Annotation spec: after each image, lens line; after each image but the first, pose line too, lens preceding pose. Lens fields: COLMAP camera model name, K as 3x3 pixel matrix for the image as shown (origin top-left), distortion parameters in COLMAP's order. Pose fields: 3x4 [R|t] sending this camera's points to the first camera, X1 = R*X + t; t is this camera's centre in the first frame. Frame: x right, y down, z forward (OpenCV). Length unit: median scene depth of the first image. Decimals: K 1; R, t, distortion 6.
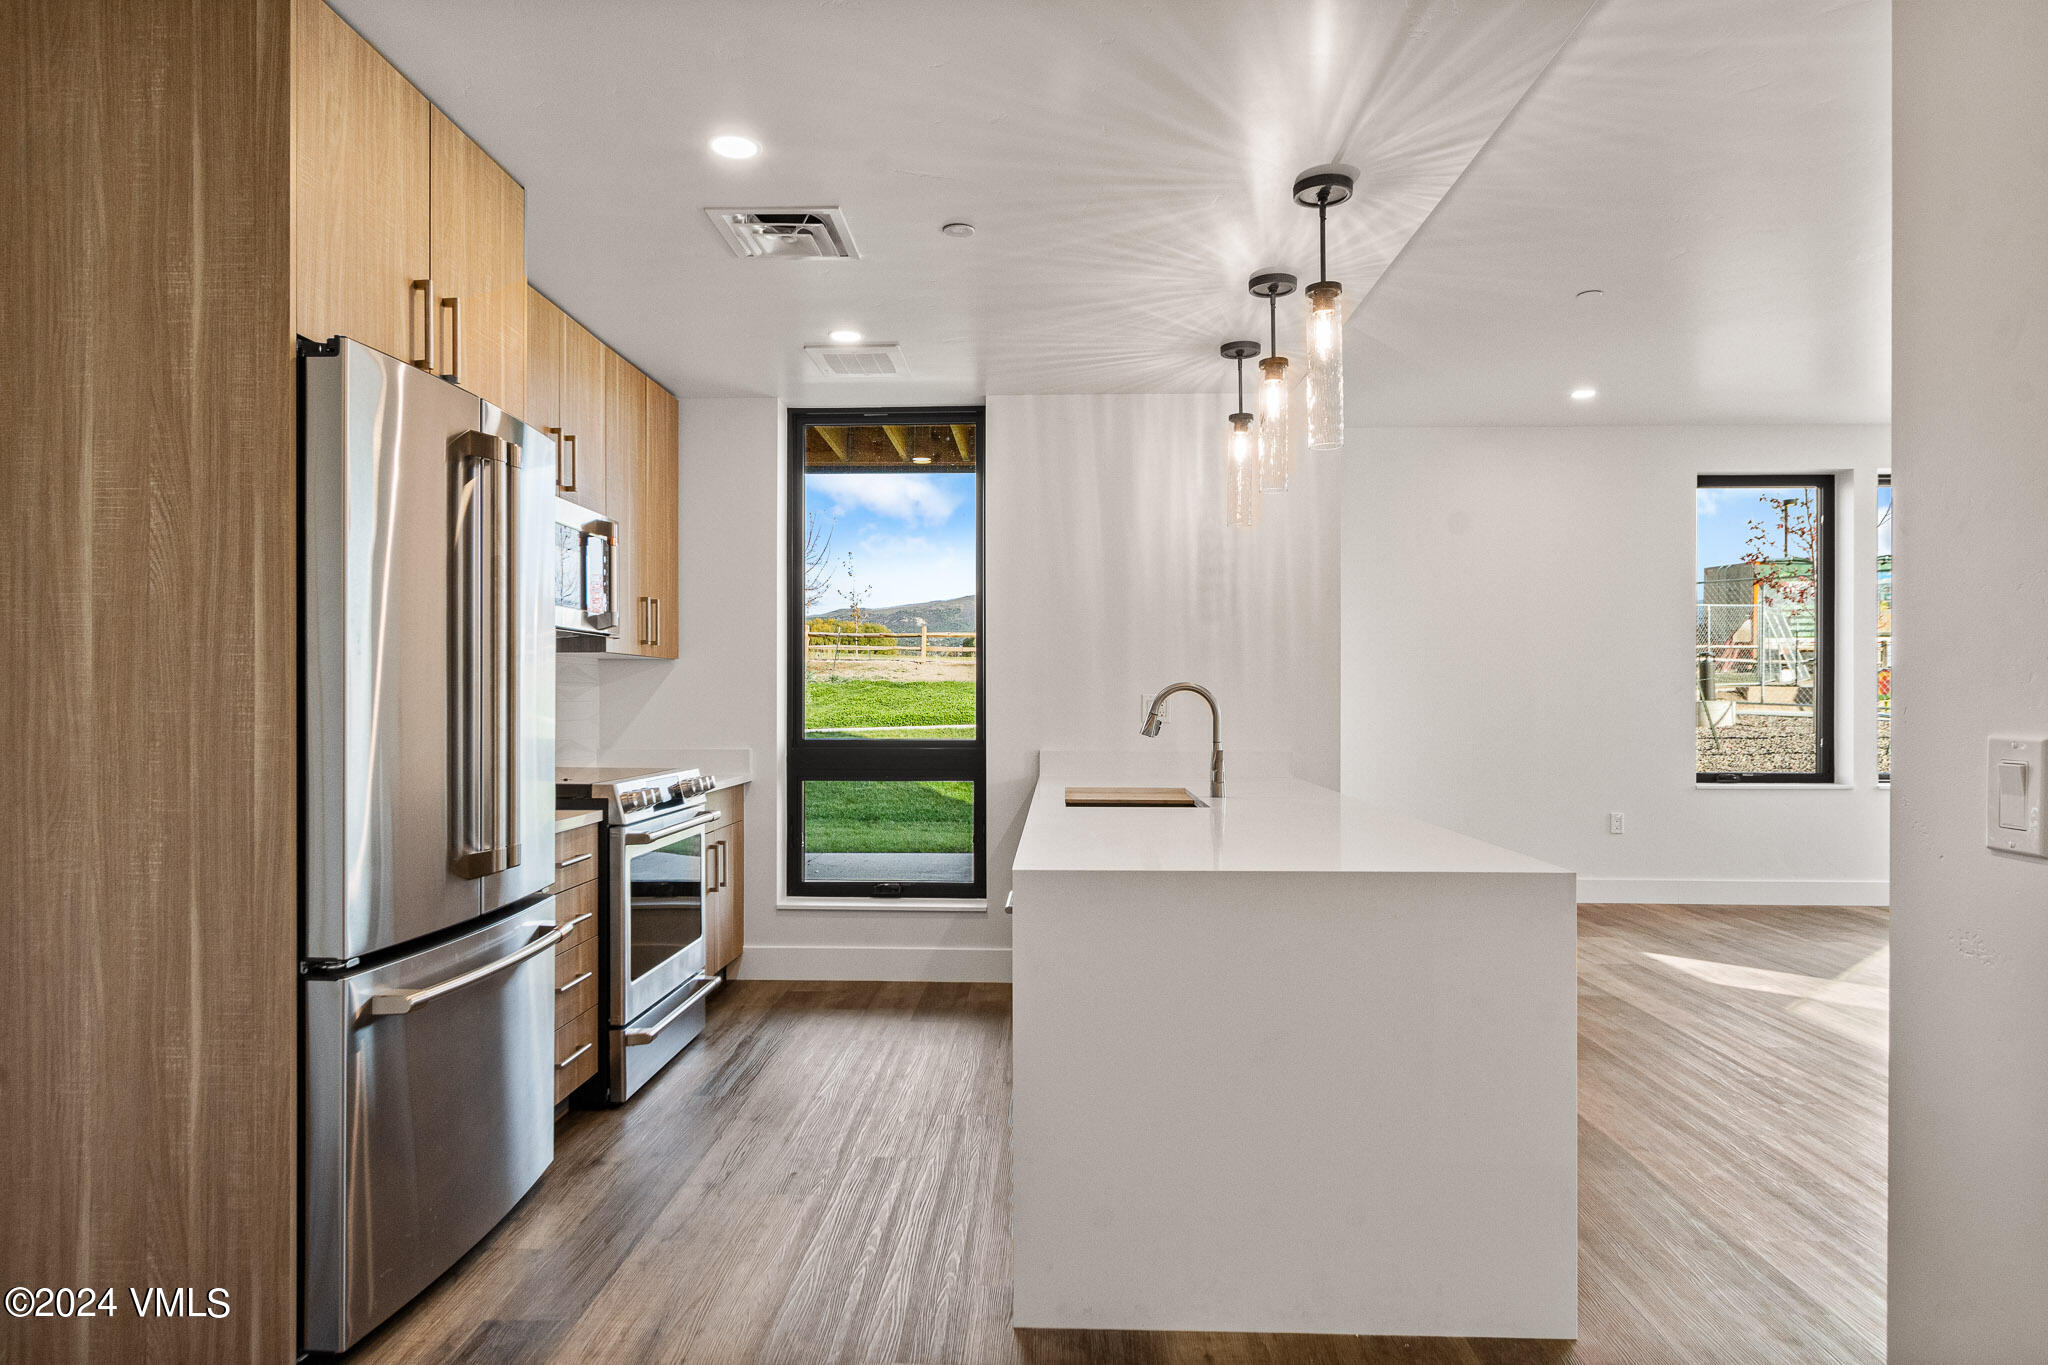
lens RADIAL K [[1179.0, 0, 1024.7], [0, 1179.0, 702.2], [0, 0, 1]] dist [-0.000690, 0.000907]
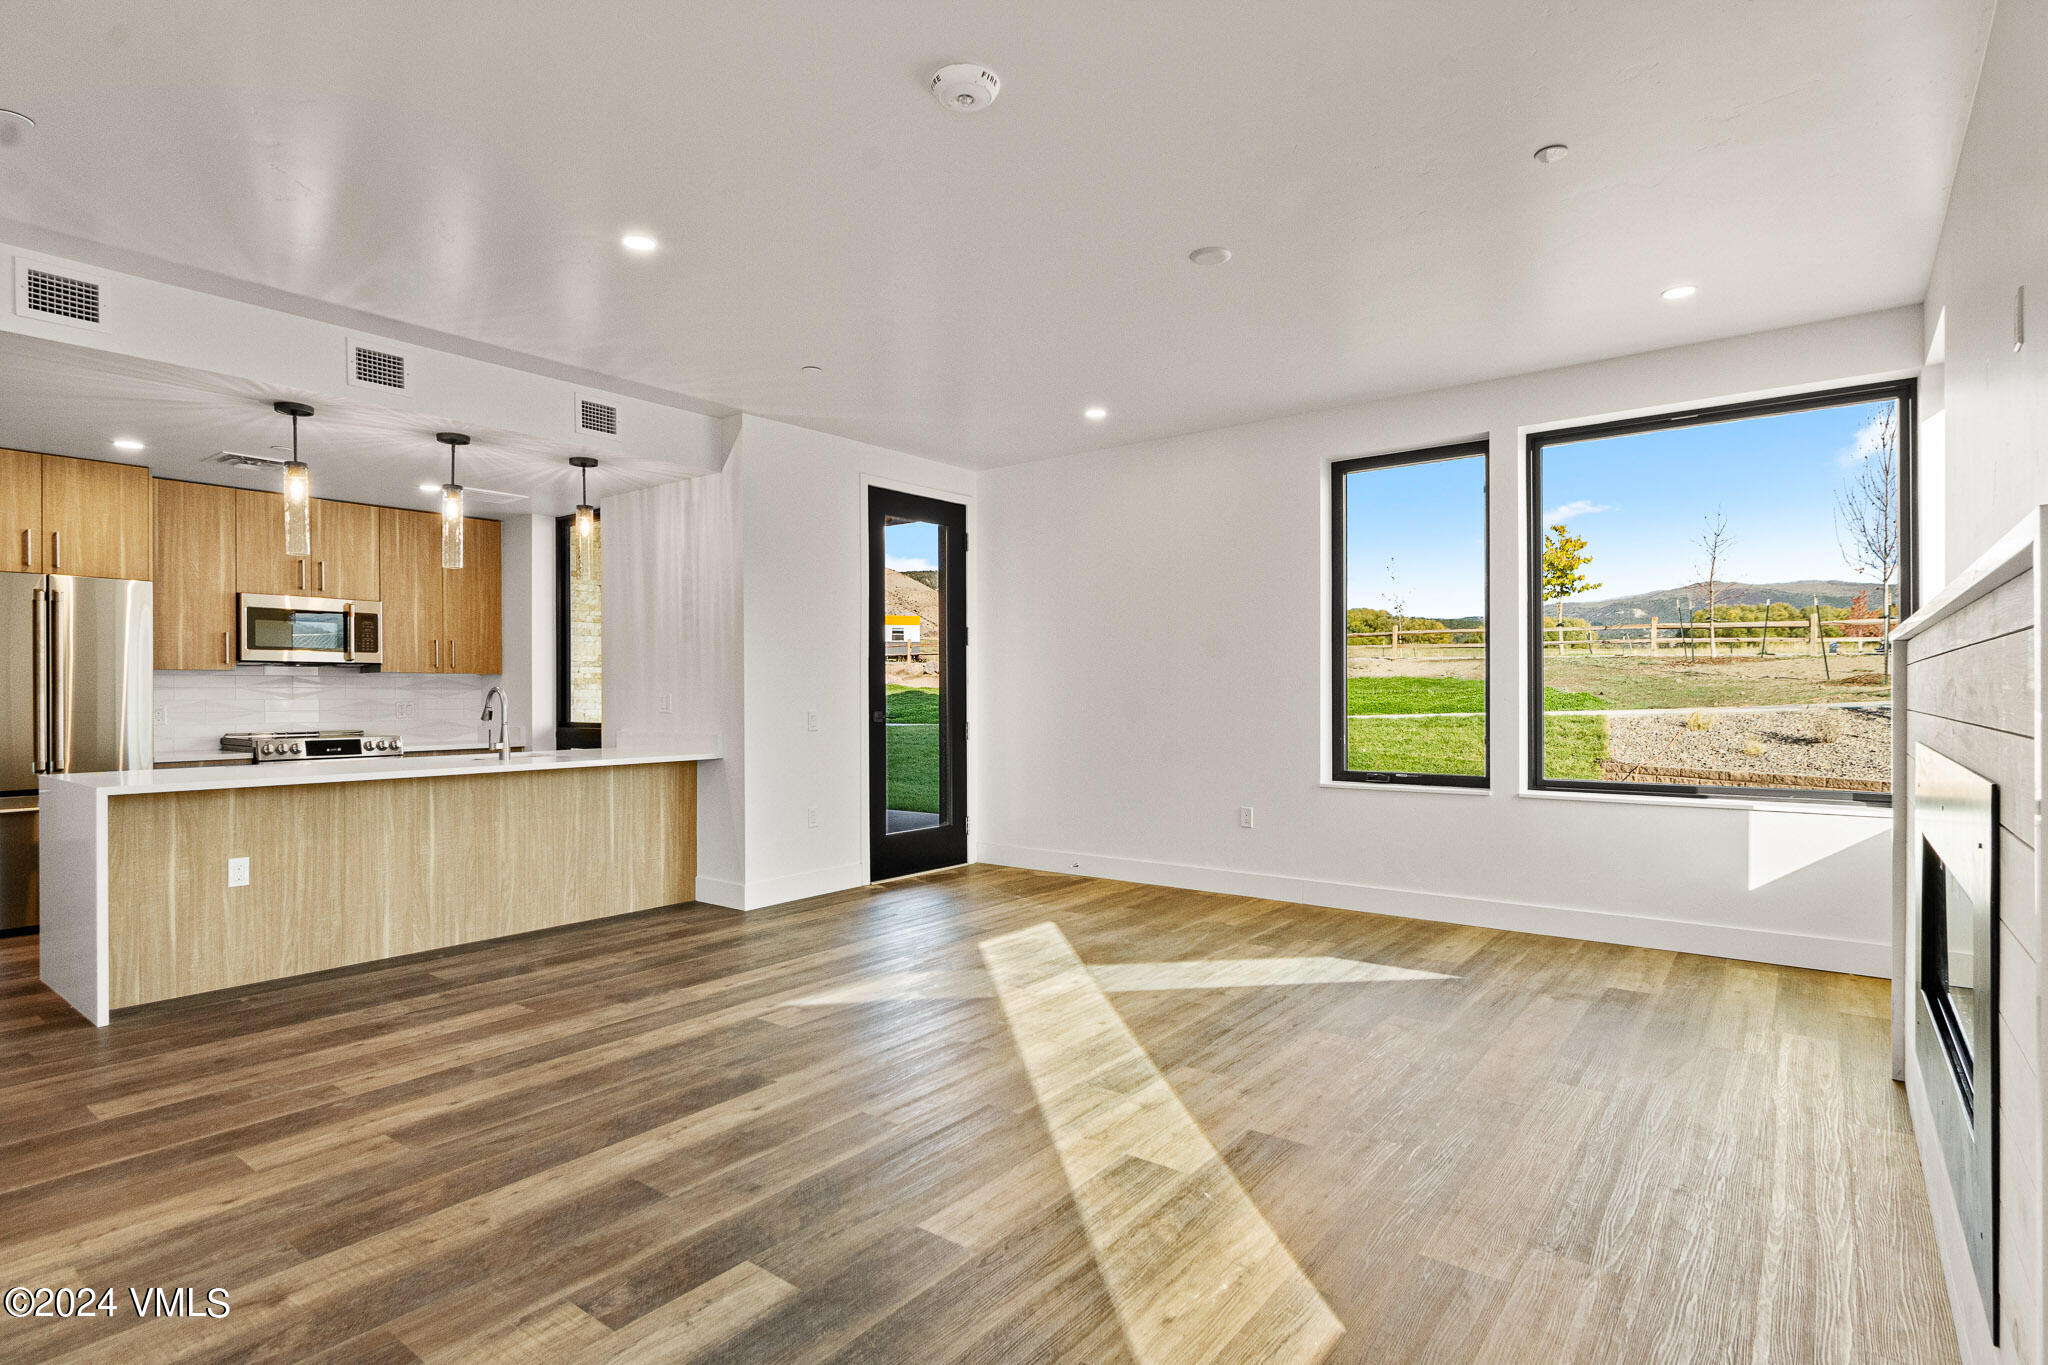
lens RADIAL K [[1031.6, 0, 1021.5], [0, 1031.6, 694.7], [0, 0, 1]] dist [0.002519, -0.001622]
pose [[0.806524, -0.002906, -0.591194, 1.318892], [0.002553, 0.999996, -0.001433, -0.001889], [0.591195, -0.000353, 0.806528, 0.261359]]
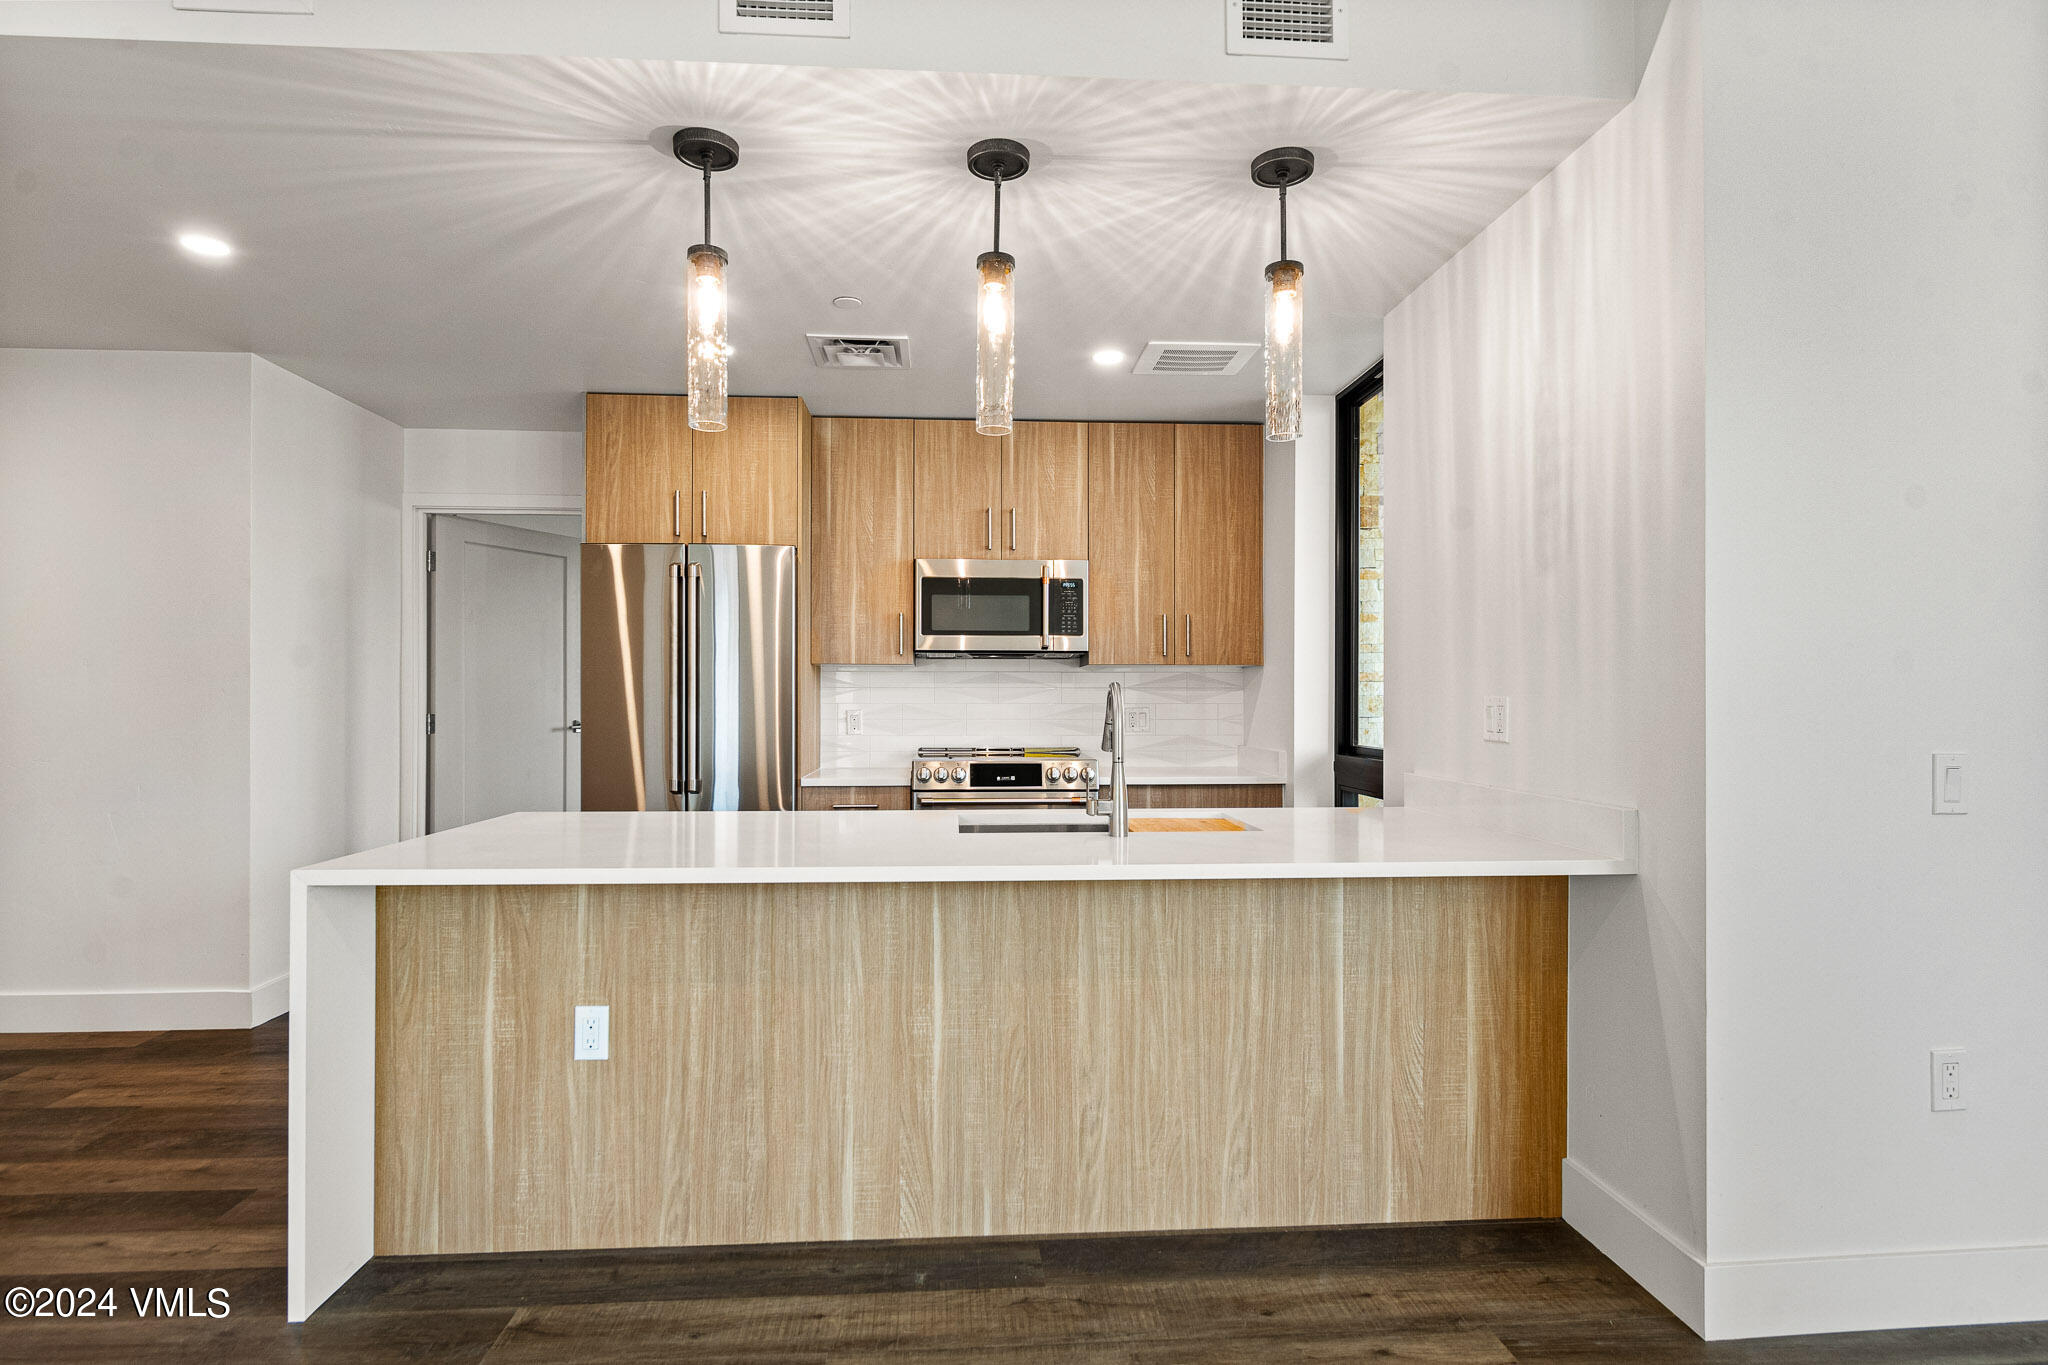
lens RADIAL K [[1054.7, 0, 1009.2], [0, 1054.7, 696.7], [0, 0, 1]] dist [0.003167, -0.003710]
pose [[0.087600, -0.002228, -0.996153, 0.707069], [-0.004220, 0.999988, -0.002608, -0.004642], [0.996147, 0.004432, 0.087590, 0.755926]]
